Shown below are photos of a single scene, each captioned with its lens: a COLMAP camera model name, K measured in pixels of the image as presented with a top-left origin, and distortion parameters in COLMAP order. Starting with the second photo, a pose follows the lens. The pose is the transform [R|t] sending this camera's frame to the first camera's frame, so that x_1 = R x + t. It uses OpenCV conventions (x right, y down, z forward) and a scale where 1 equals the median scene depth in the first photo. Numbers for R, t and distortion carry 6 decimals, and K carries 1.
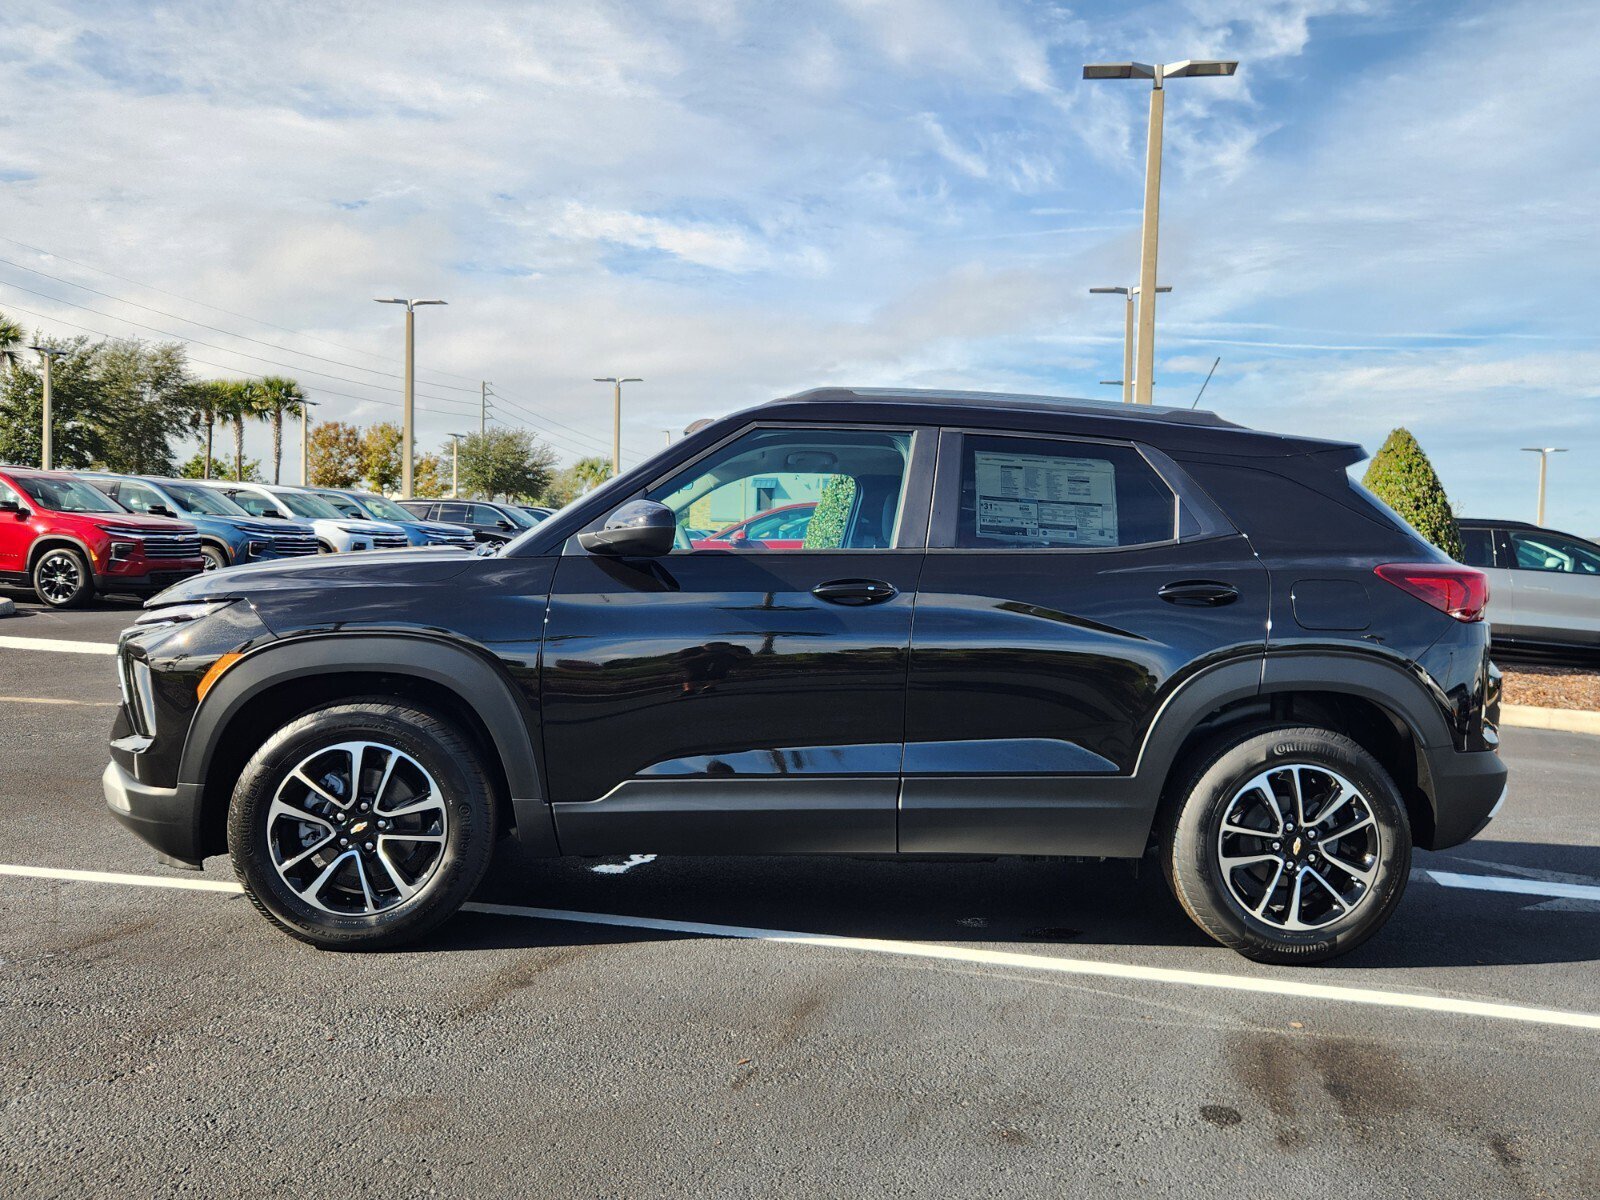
lens RADIAL K [[1403.5, 0, 802.5], [0, 1403.5, 599.8], [0, 0, 1]] dist [0.064680, -0.018504]
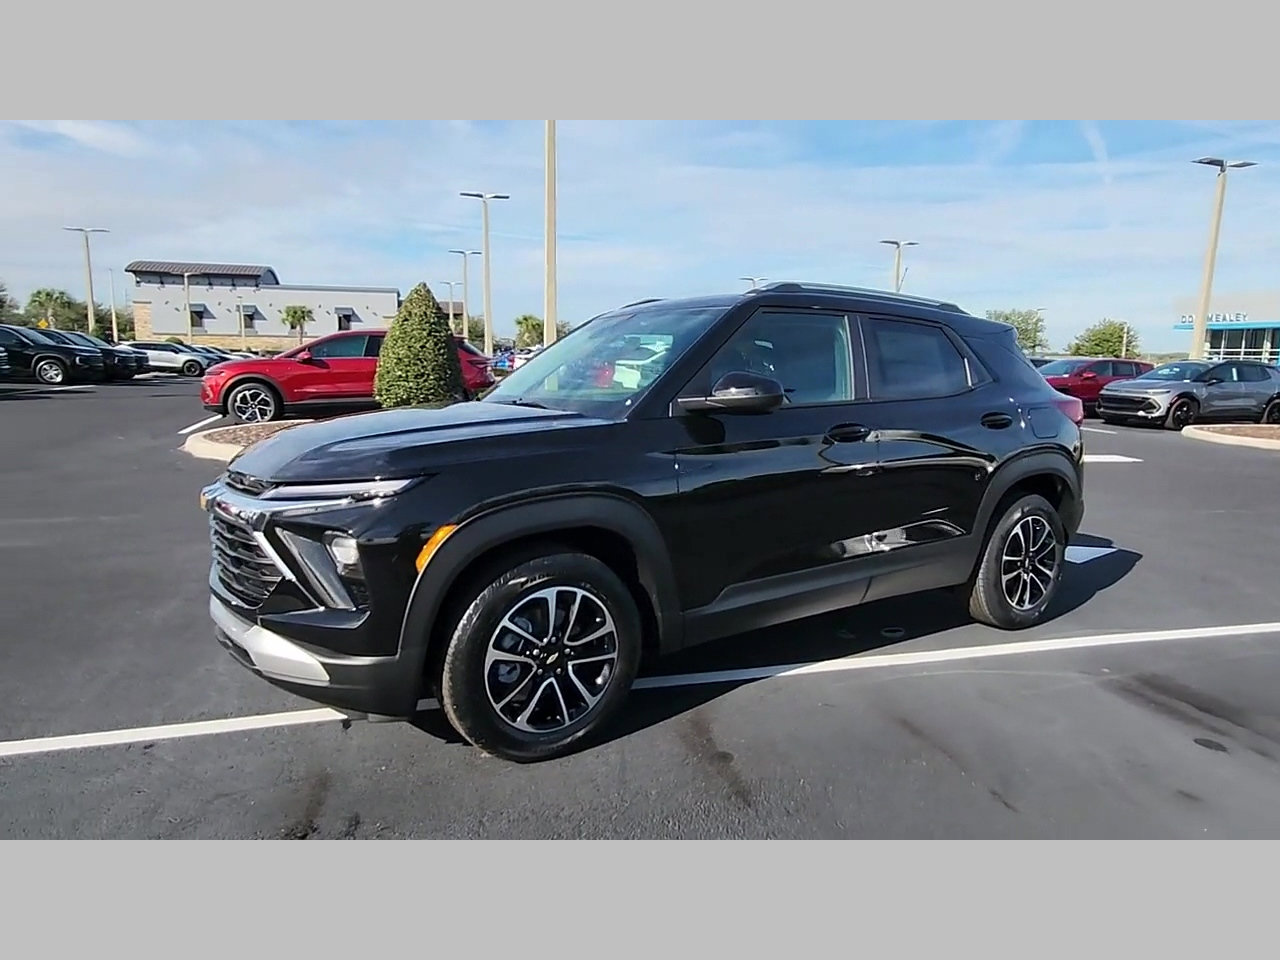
lens RADIAL K [[794.9, 0, 646.6], [0, 794.9, 480.4], [0, 0, 1]] dist [0.000150, 0.006028]
pose [[0.877263, -0.085631, 0.472311, -0.519779], [0.025013, 0.990777, 0.133172, -0.068886], [-0.479359, -0.105013, 0.871314, 0.382131]]
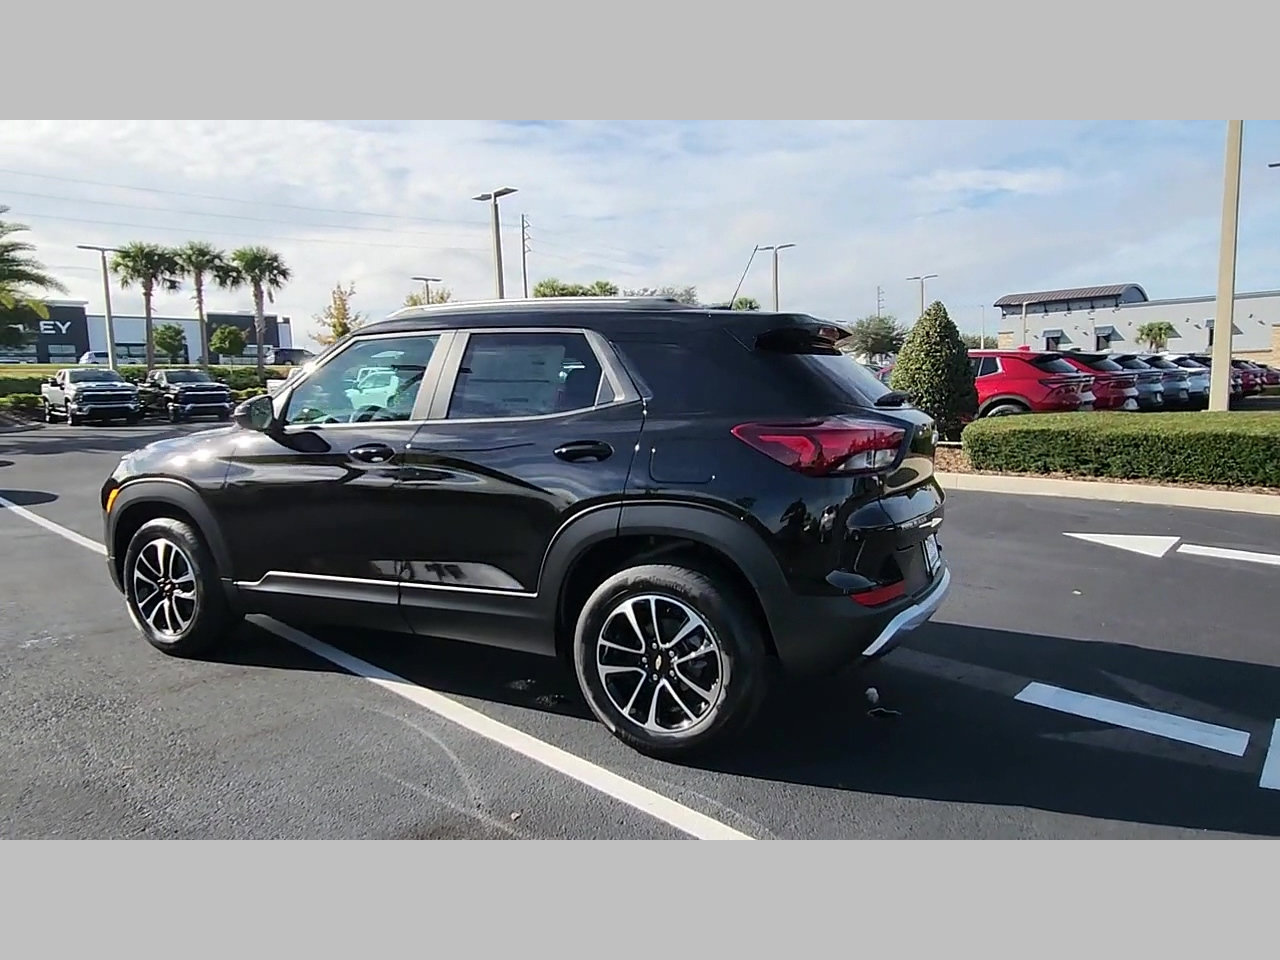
lens RADIAL K [[794.9, 0, 645.7], [0, 794.9, 483.5], [0, 0, 1]] dist [0.000150, 0.006028]
pose [[0.864039, 0.015866, -0.503175, 0.678480], [0.027245, 0.996565, 0.078207, -0.030305], [0.502687, -0.081283, 0.860638, 0.429022]]
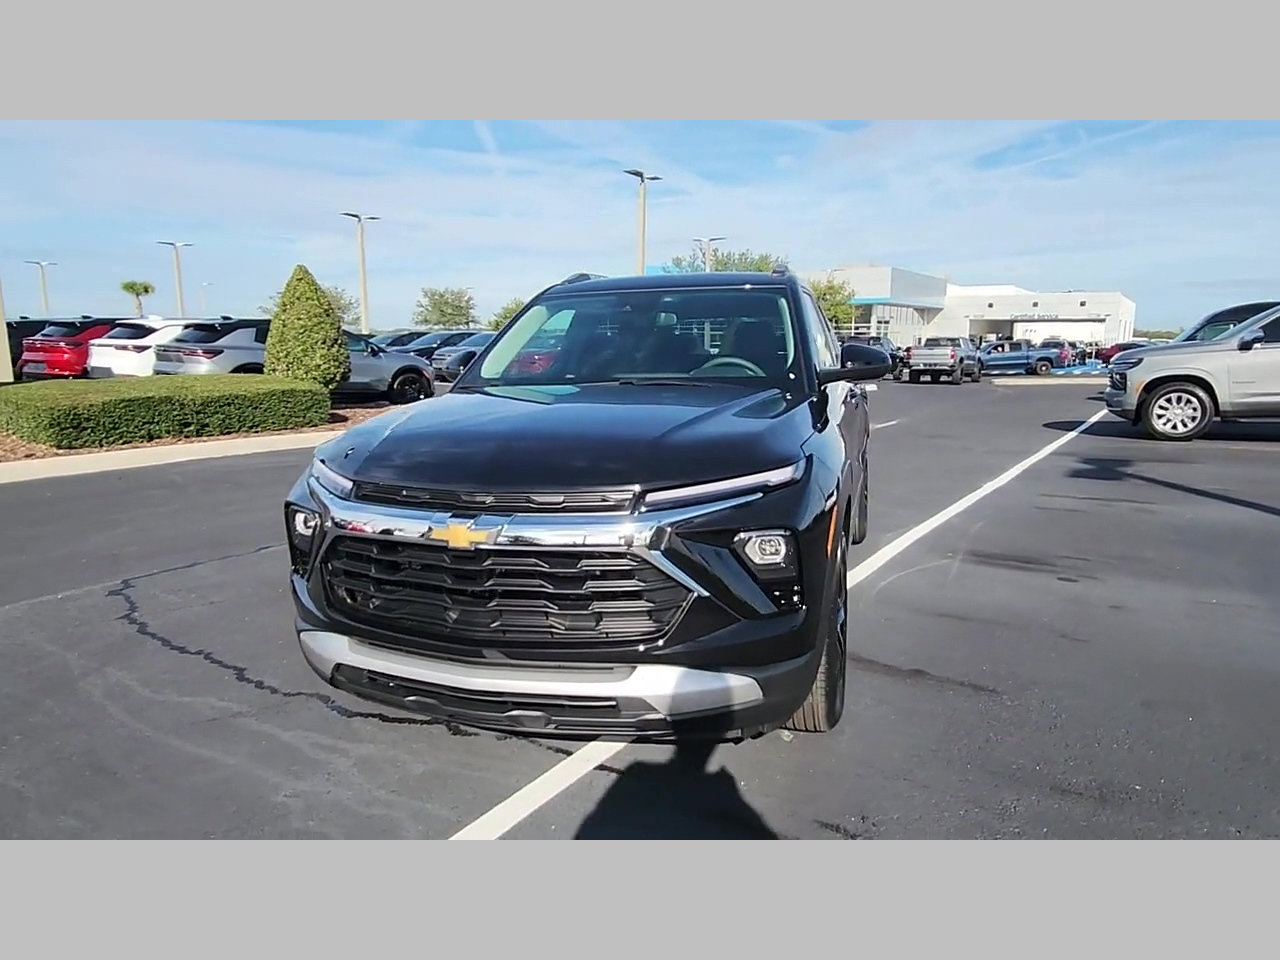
lens RADIAL K [[794.9, 0, 650.5], [0, 794.9, 479.4], [0, 0, 1]] dist [0.000150, 0.006028]
pose [[0.358375, -0.187778, 0.914498, -0.932965], [0.043231, 0.981850, 0.184666, -0.091363], [-0.932576, -0.026645, 0.359988, 0.862826]]
